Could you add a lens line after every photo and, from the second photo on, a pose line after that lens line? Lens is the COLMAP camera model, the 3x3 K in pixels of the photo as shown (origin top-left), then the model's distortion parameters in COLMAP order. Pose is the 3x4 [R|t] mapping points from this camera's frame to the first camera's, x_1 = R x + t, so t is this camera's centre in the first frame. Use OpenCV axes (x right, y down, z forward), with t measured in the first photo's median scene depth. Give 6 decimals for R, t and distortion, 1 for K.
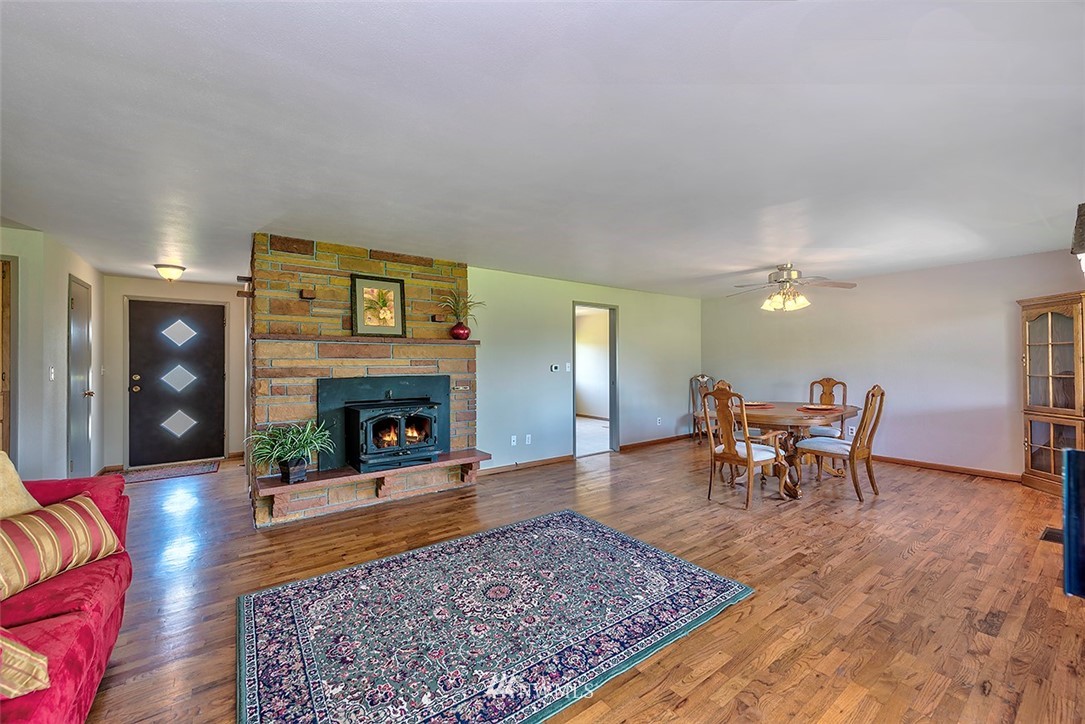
lens RADIAL K [[427.8, 0, 543.1], [0, 427.8, 362.6], [0, 0, 1]] dist [0.001225, 0.000124]
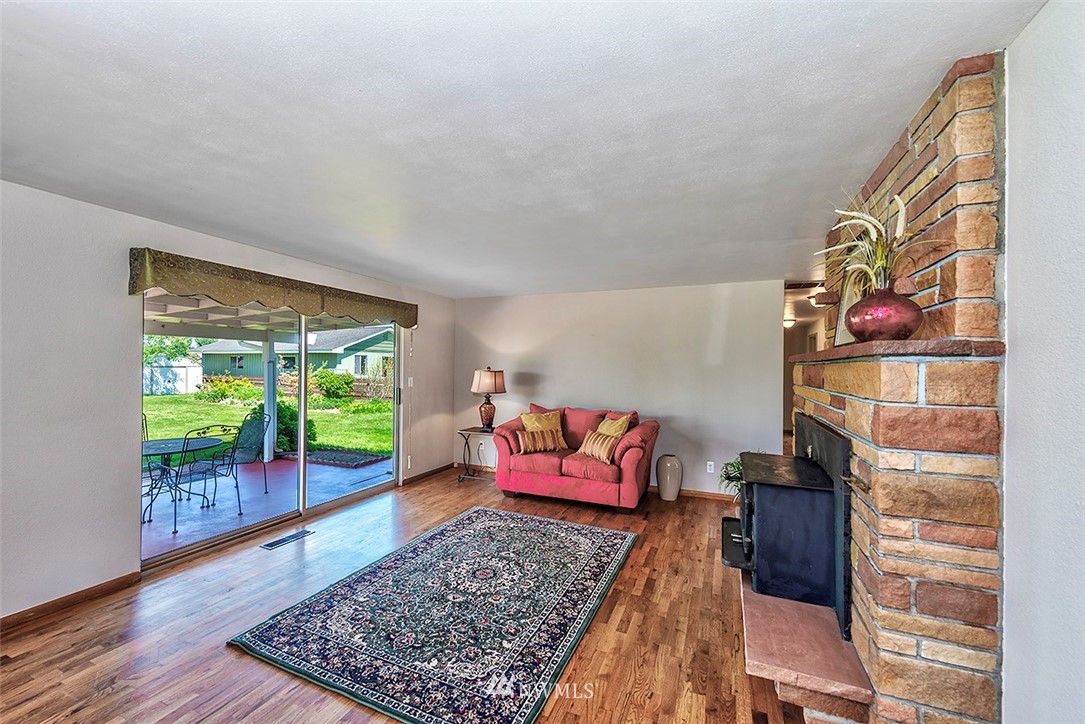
lens RADIAL K [[427.8, 0, 541.0], [0, 427.8, 363.6], [0, 0, 1]] dist [0.001225, 0.000124]
pose [[-0.863999, -0.008052, -0.503429, 0.294044], [-0.006507, 0.999967, -0.004827, -0.049843], [0.503451, -0.000894, -0.864023, 1.660022]]
